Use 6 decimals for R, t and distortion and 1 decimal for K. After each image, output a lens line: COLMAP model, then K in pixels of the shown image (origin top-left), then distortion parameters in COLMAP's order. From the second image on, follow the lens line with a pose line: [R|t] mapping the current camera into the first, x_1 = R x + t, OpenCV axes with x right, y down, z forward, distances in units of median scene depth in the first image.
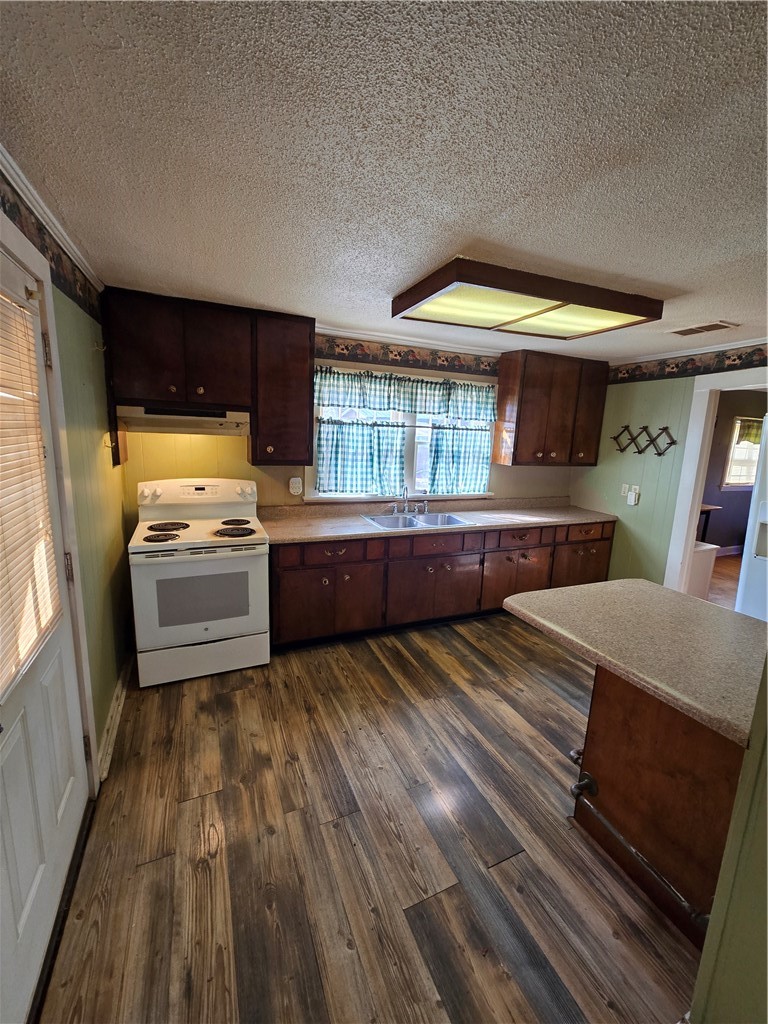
lens RADIAL K [[420.7, 0, 388.5], [0, 420.7, 508.8], [0, 0, 1]] dist [-0.001174, 0.000874]
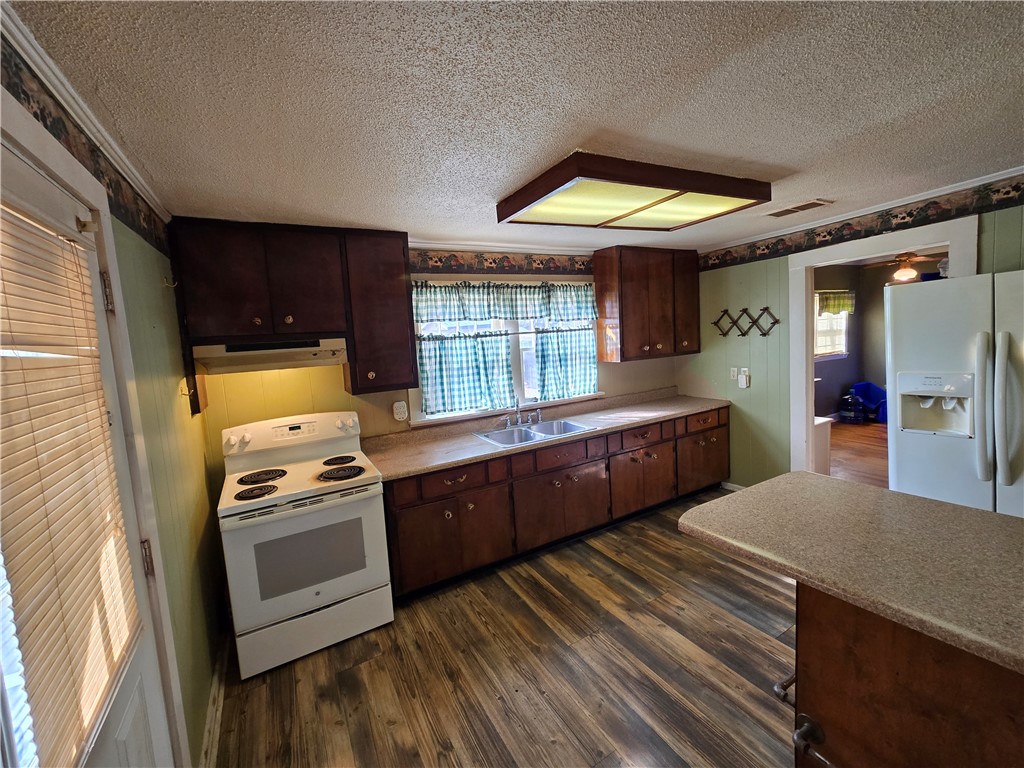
lens RADIAL K [[420.7, 0, 505.9], [0, 420.7, 375.2], [0, 0, 1]] dist [-0.001174, 0.000874]
pose [[0.990259, -0.113468, 0.080694, -0.075929], [0.120349, 0.988977, -0.086254, -0.031580], [-0.070018, 0.095126, 0.993000, 0.088030]]
